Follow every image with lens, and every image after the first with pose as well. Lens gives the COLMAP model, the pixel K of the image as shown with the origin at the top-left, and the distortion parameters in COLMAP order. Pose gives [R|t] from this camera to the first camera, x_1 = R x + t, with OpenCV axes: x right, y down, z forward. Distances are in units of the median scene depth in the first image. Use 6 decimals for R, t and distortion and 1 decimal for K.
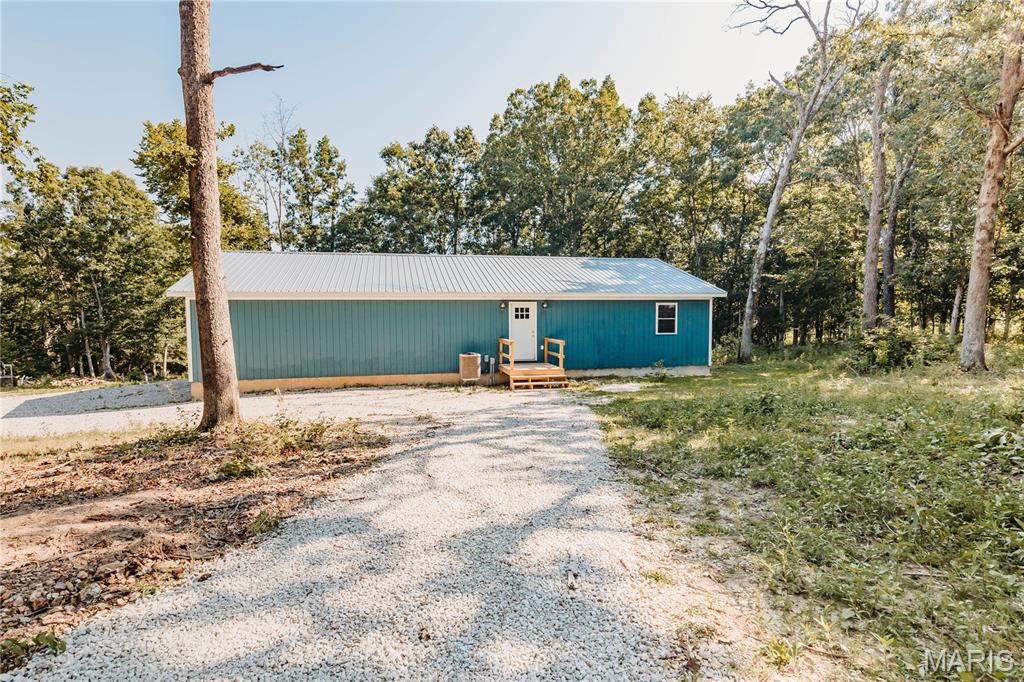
lens RADIAL K [[505.5, 0, 510.8], [0, 505.5, 338.1], [0, 0, 1]] dist [-0.000105, -0.000014]
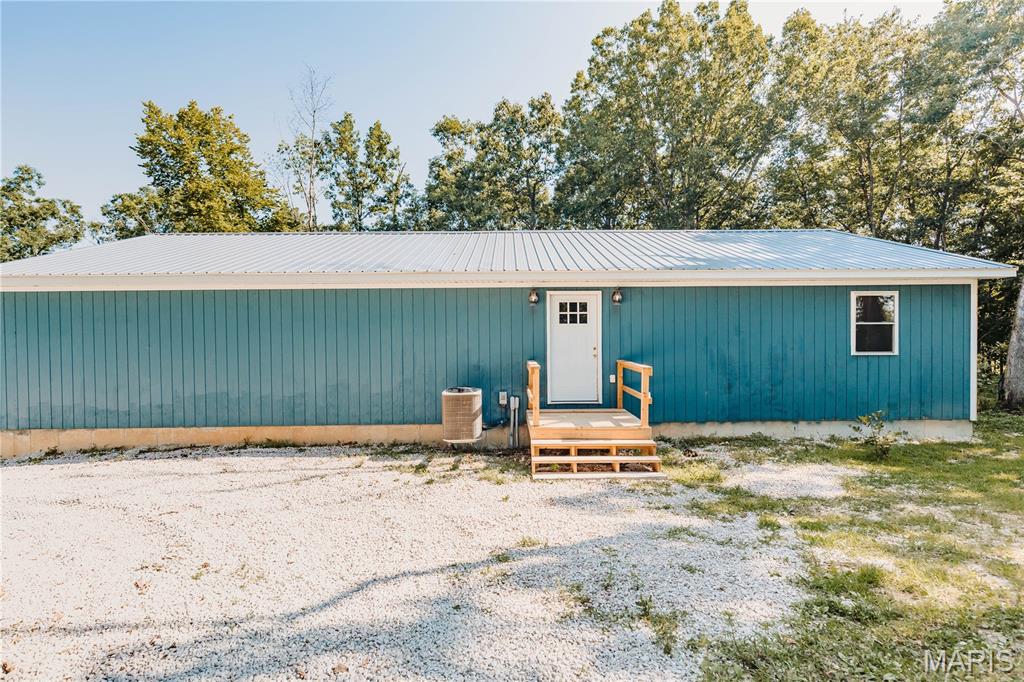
lens RADIAL K [[505.5, 0, 514.0], [0, 505.5, 342.3], [0, 0, 1]] dist [-0.000105, -0.000014]
pose [[0.976133, -0.002111, -0.217165, 0.076440], [-0.006703, 0.999183, -0.039843, 0.002717], [0.217072, 0.040347, 0.975321, 0.473278]]
